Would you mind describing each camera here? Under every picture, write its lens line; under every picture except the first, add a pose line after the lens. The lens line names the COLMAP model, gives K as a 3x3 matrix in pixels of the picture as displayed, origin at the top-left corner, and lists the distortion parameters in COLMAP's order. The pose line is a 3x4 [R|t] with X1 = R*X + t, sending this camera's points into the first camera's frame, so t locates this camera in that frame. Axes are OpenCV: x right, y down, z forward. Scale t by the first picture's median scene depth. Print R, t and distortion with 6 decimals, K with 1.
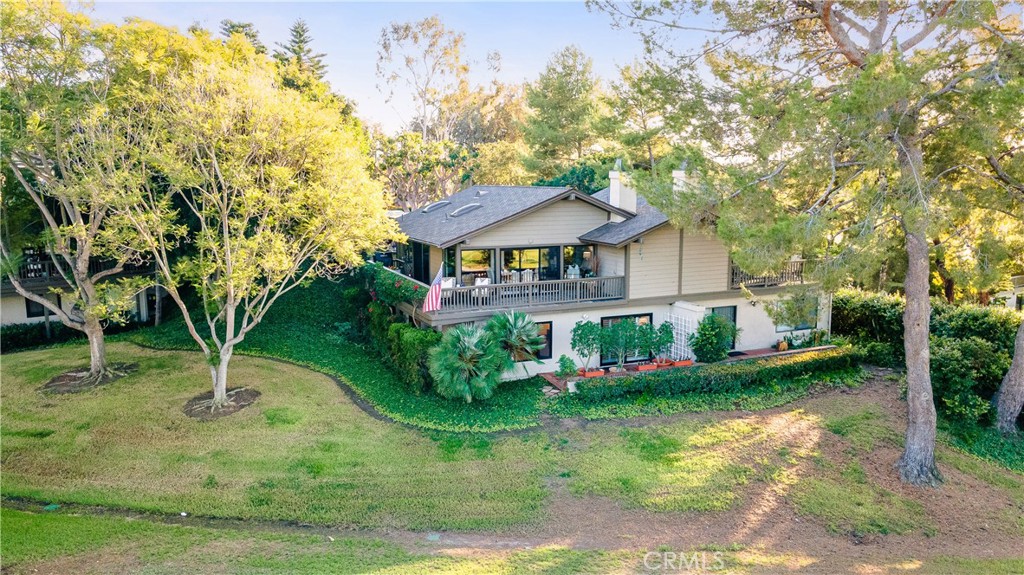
lens RADIAL K [[732.6, 0, 512.8], [0, 732.6, 287.2], [0, 0, 1]] dist [0.047497, 0.001774]
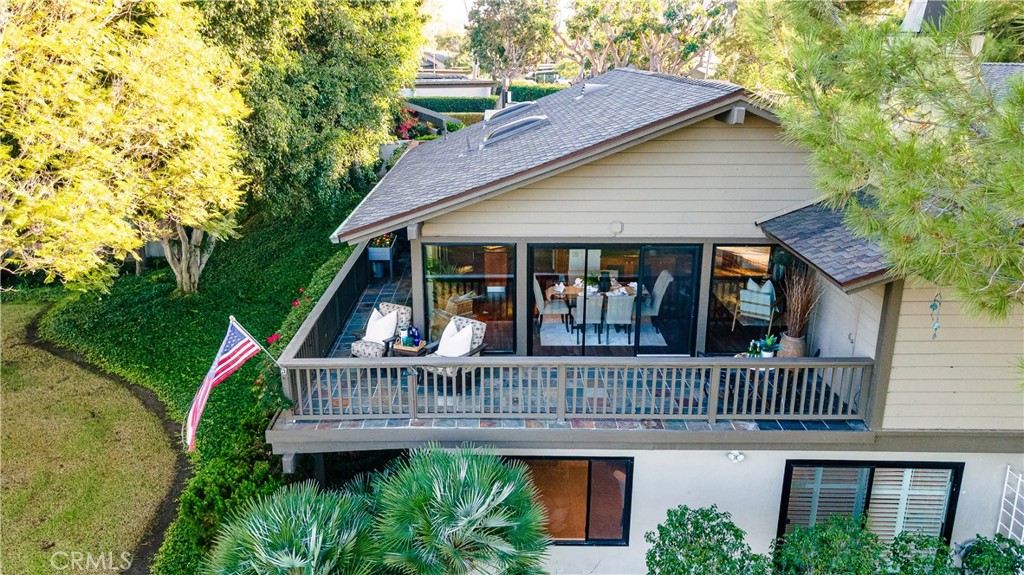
lens RADIAL K [[732.6, 0, 508.7], [0, 732.6, 287.5], [0, 0, 1]] dist [0.047497, 0.001774]
pose [[0.911528, 0.125690, -0.391559, 0.127009], [-0.059246, 0.982351, 0.177414, -0.097338], [0.406948, -0.138519, 0.902887, 0.630928]]
